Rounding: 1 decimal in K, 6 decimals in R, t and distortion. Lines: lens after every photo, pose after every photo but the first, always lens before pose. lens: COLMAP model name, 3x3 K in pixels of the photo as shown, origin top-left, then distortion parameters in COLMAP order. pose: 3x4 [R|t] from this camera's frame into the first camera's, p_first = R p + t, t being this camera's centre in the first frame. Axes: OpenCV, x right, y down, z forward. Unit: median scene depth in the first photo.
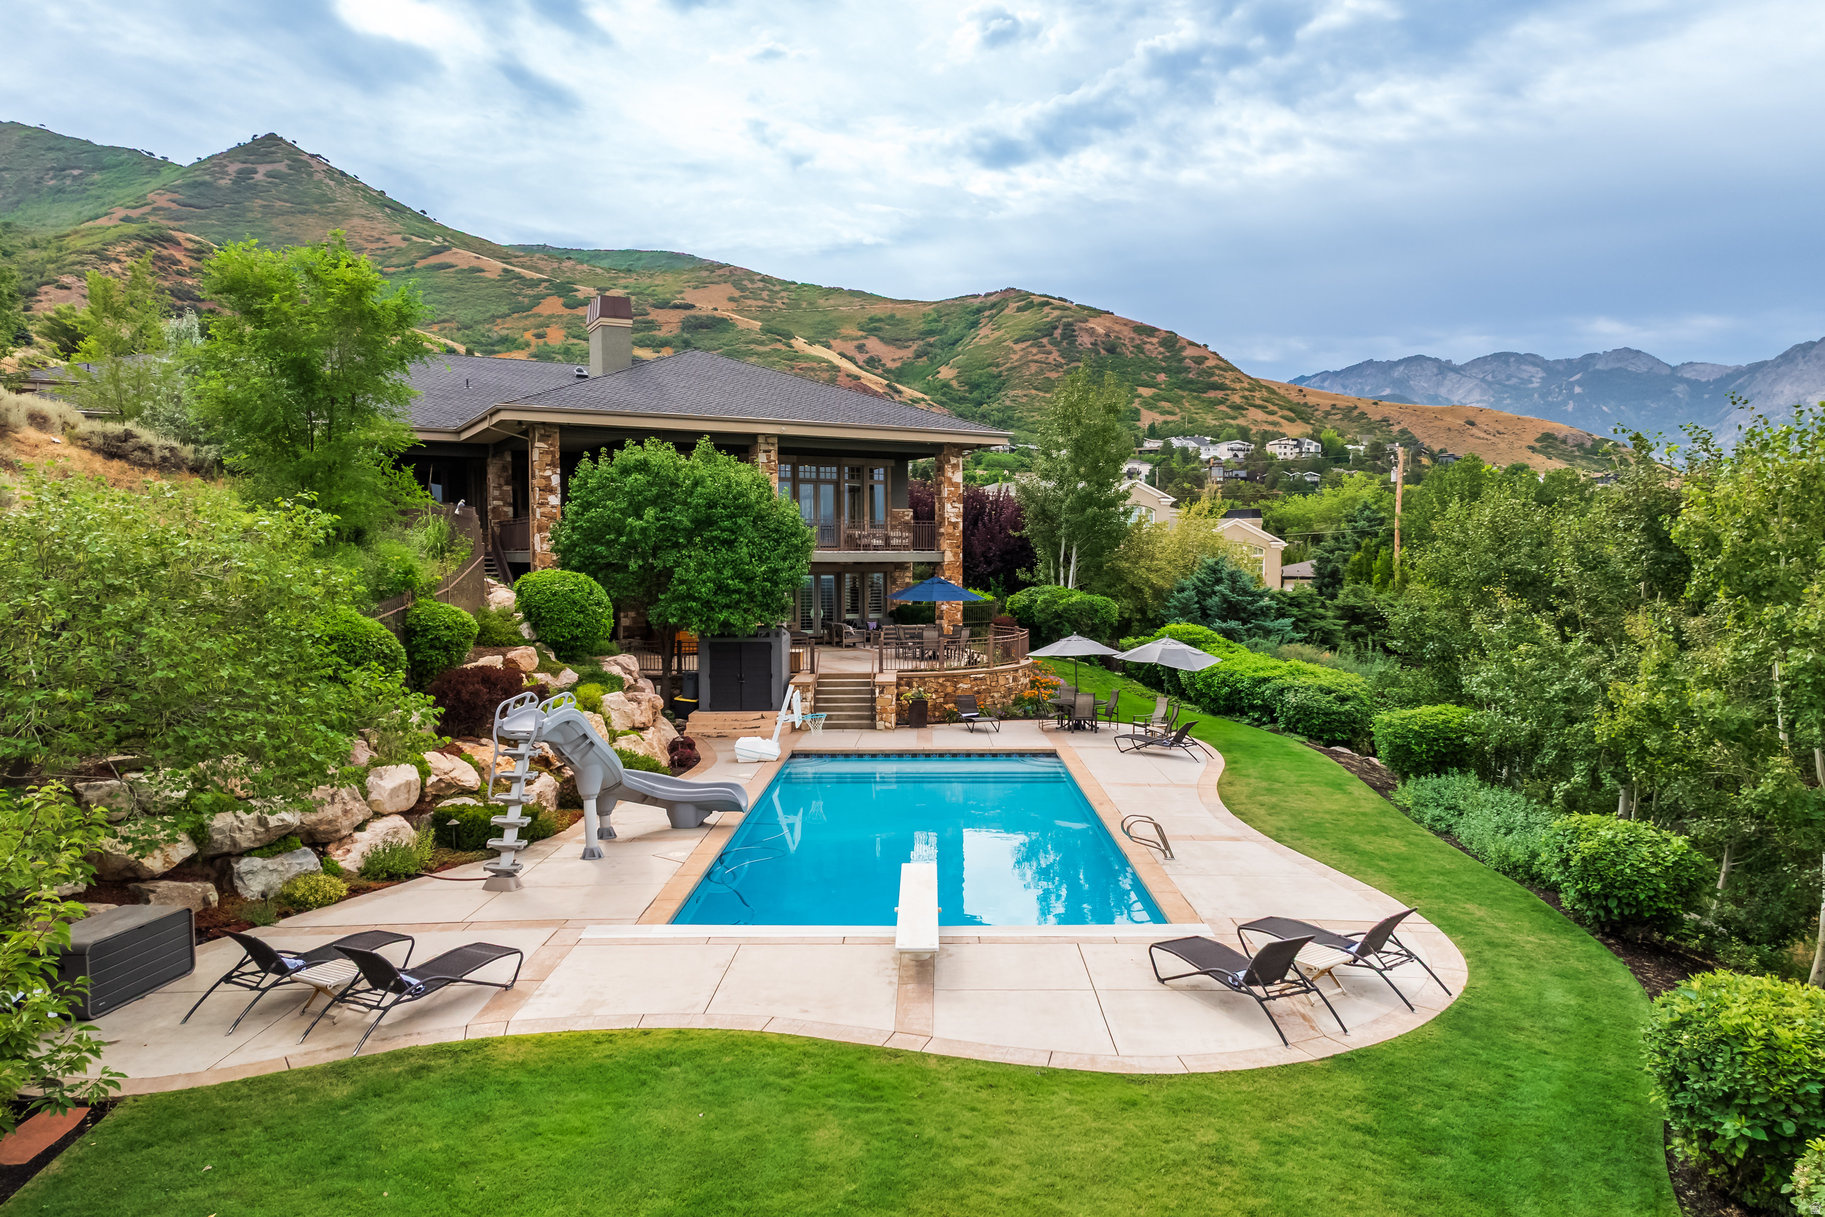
lens RADIAL K [[1242.5, 0, 913.4], [0, 1242.5, 753.6], [0, 0, 1]] dist [0.038176, -0.022244]
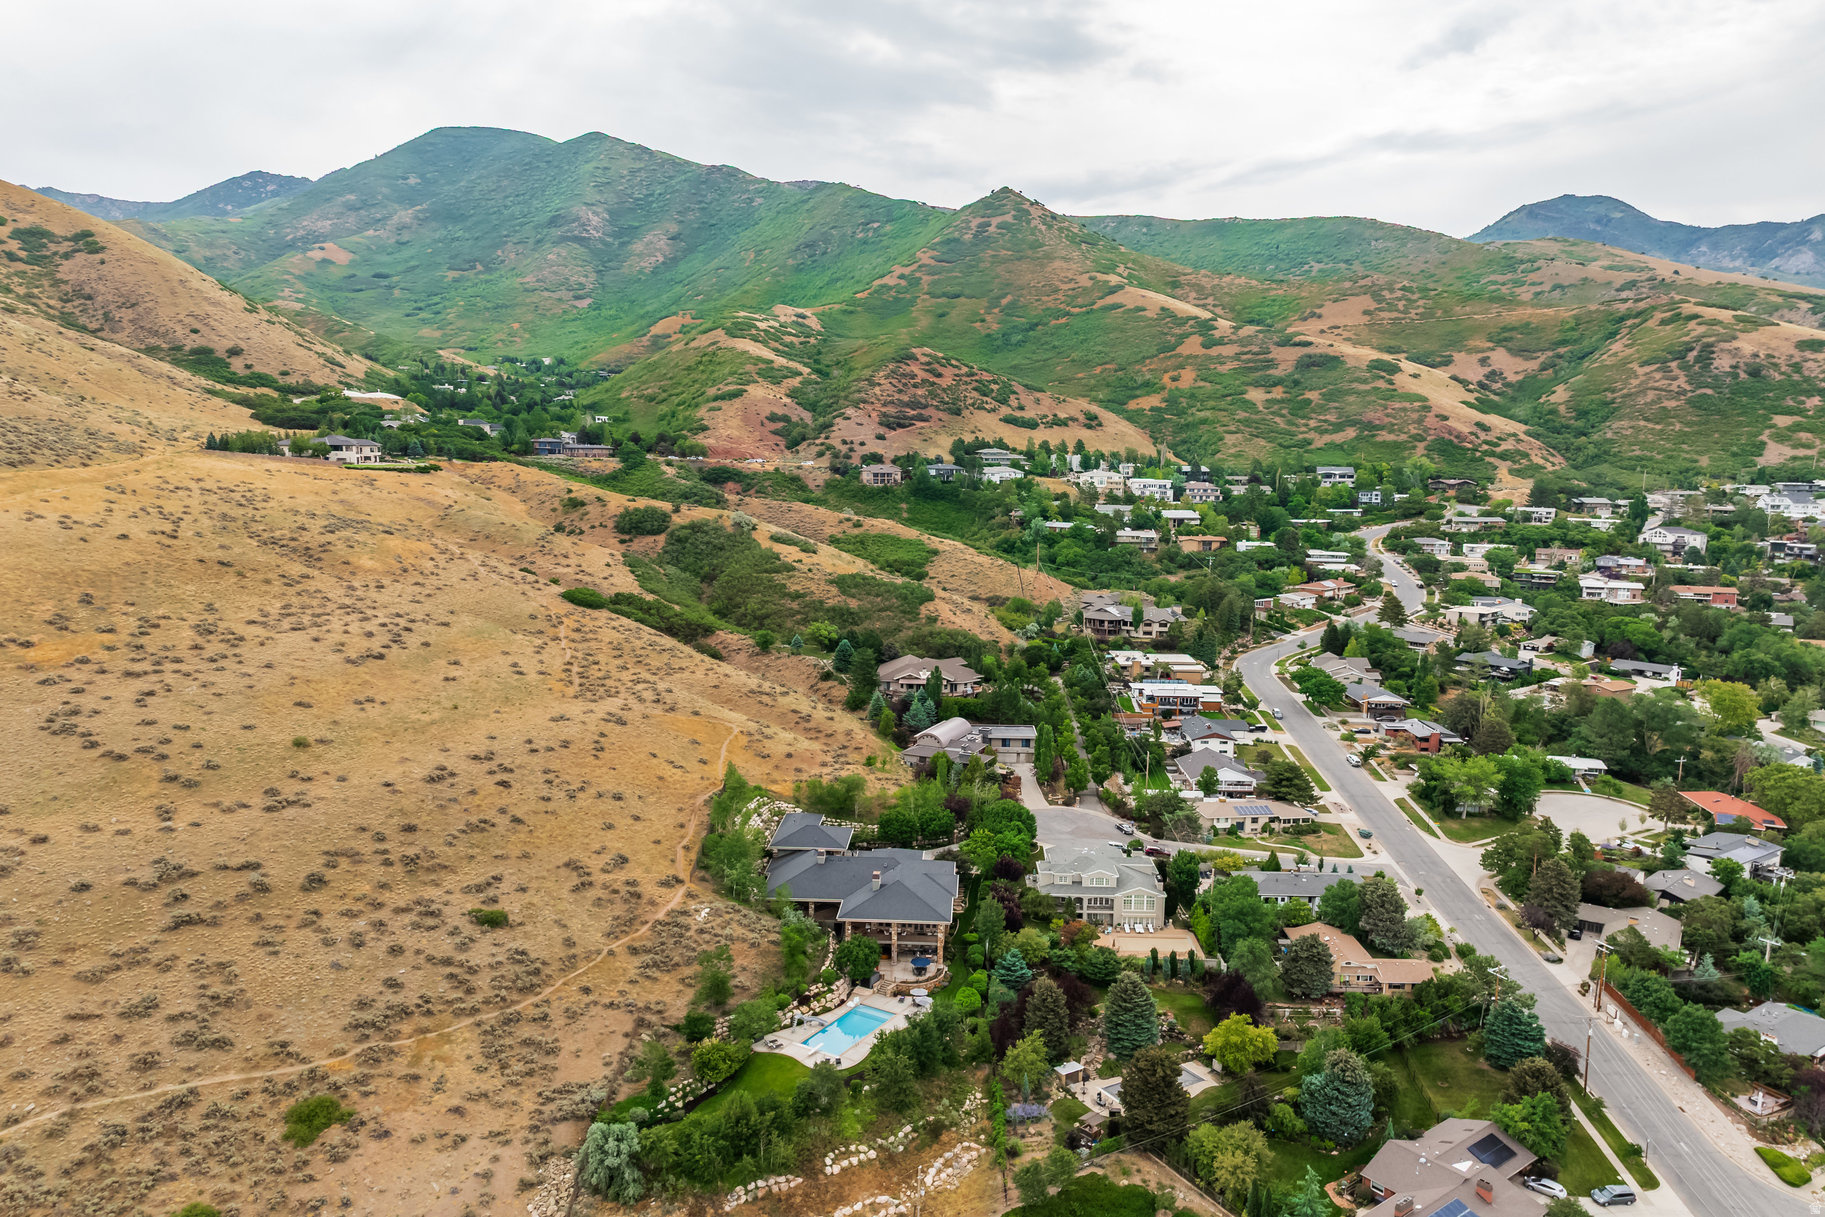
lens RADIAL K [[1265.2, 0, 914.8], [0, 1265.2, 645.5], [0, 0, 1]] dist [0.037132, 0.001343]
pose [[0.857882, 0.091946, -0.505554, 0.123460], [-0.093701, 0.995357, 0.022024, -0.075949], [0.505232, 0.028477, 0.862514, -0.169624]]
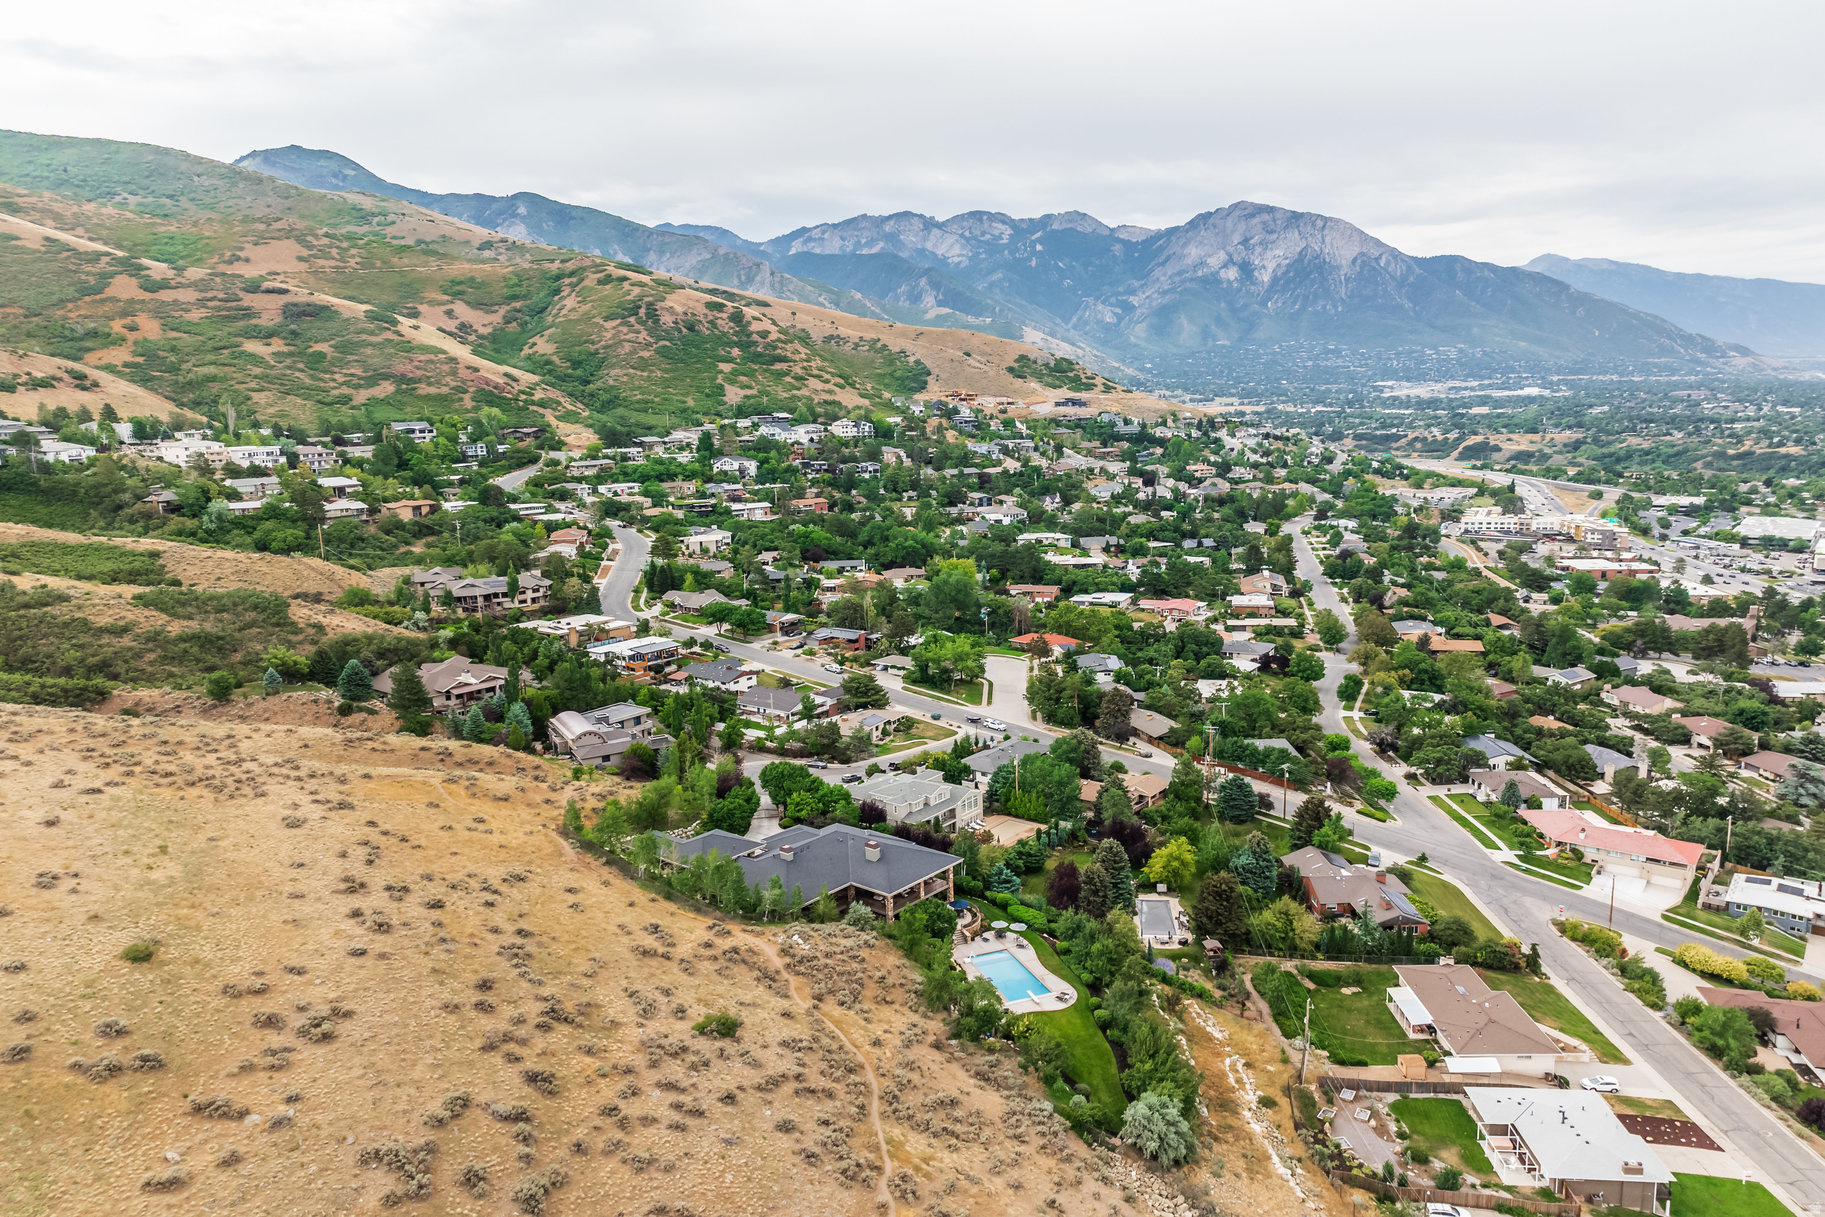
lens RADIAL K [[1246.6, 0, 913.3], [0, 1246.6, 669.5], [0, 0, 1]] dist [0.032254, -0.004718]
pose [[0.930127, -0.113051, 0.349404, -0.092801], [0.091592, 0.992784, 0.077400, -0.076094], [-0.355633, -0.039989, 0.933770, -0.181930]]
